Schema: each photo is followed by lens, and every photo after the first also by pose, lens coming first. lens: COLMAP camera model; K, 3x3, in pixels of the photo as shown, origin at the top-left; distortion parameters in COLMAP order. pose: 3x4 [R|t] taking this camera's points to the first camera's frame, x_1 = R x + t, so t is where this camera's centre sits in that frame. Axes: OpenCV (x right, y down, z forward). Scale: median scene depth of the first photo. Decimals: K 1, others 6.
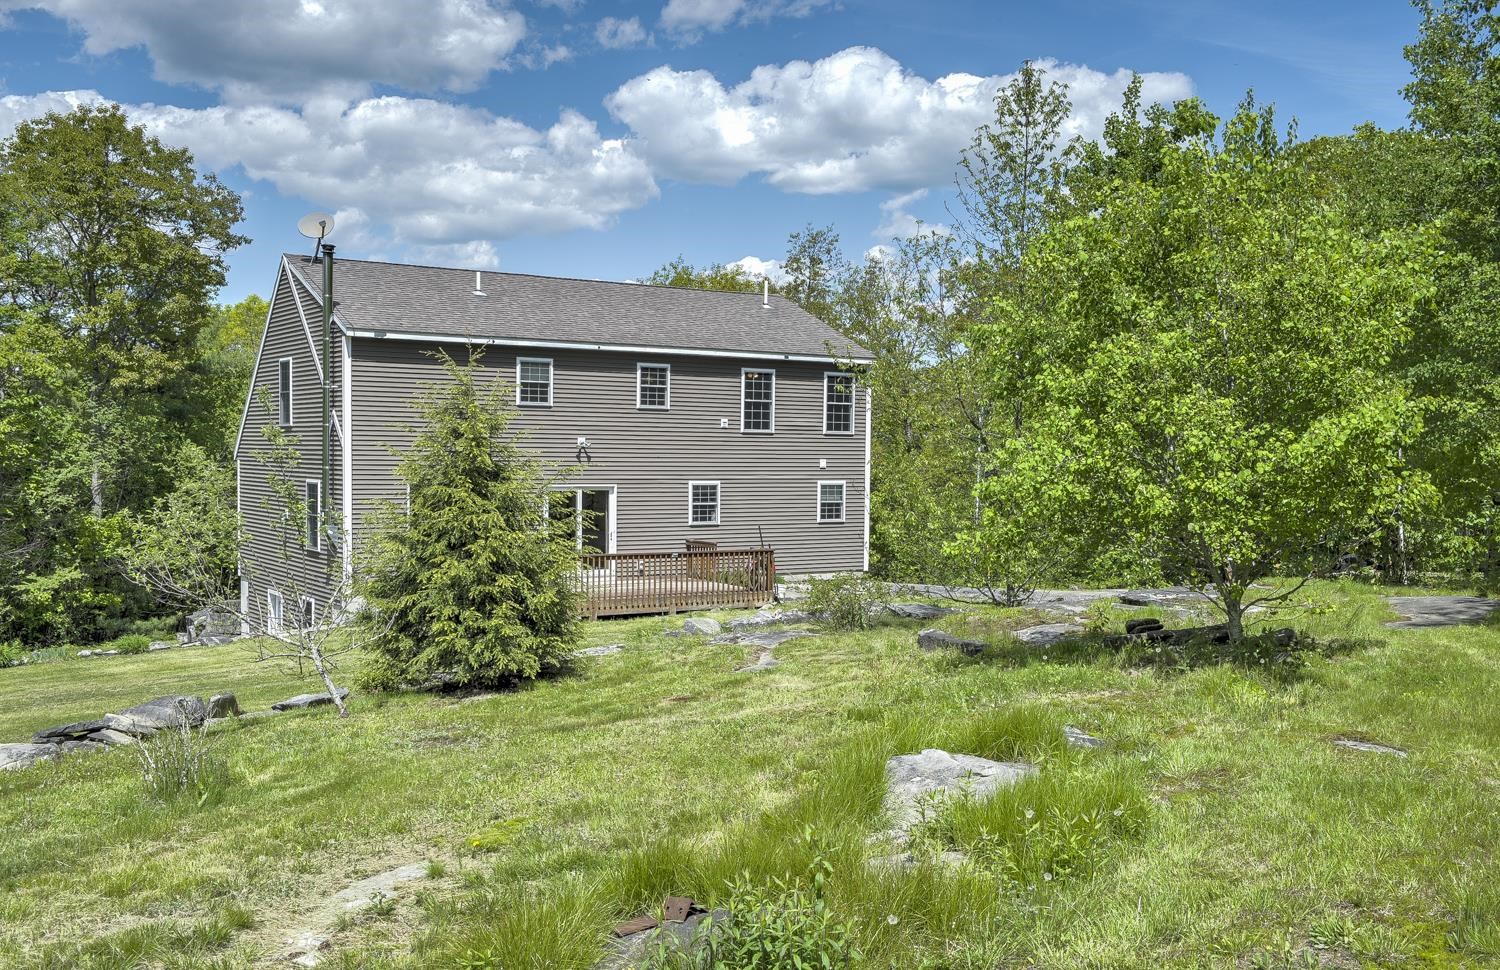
lens RADIAL K [[1479.2, 0, 750.0], [0, 1479.2, 485.0], [0, 0, 1]] dist [0.111906, 0.002731]
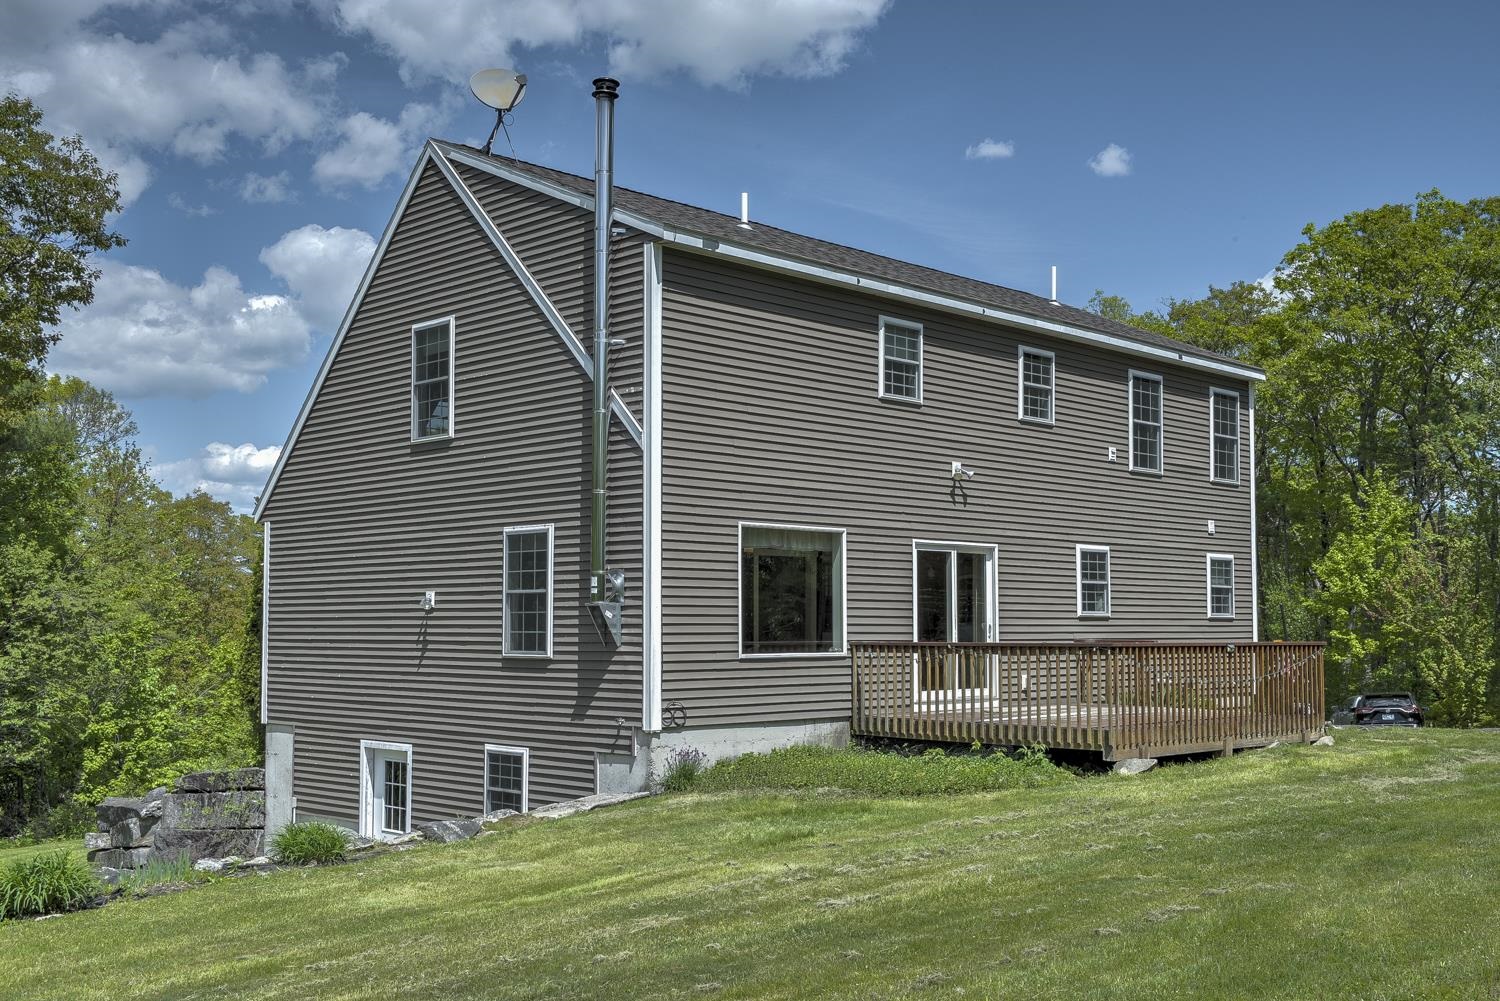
lens RADIAL K [[1524.6, 0, 750.8], [0, 1524.6, 548.9], [0, 0, 1]] dist [0.121719, -0.182051]
pose [[0.976207, -0.000718, 0.216840, -0.315030], [0.017125, 0.997126, -0.073795, 0.044400], [-0.216164, 0.075752, 0.973414, 0.414462]]
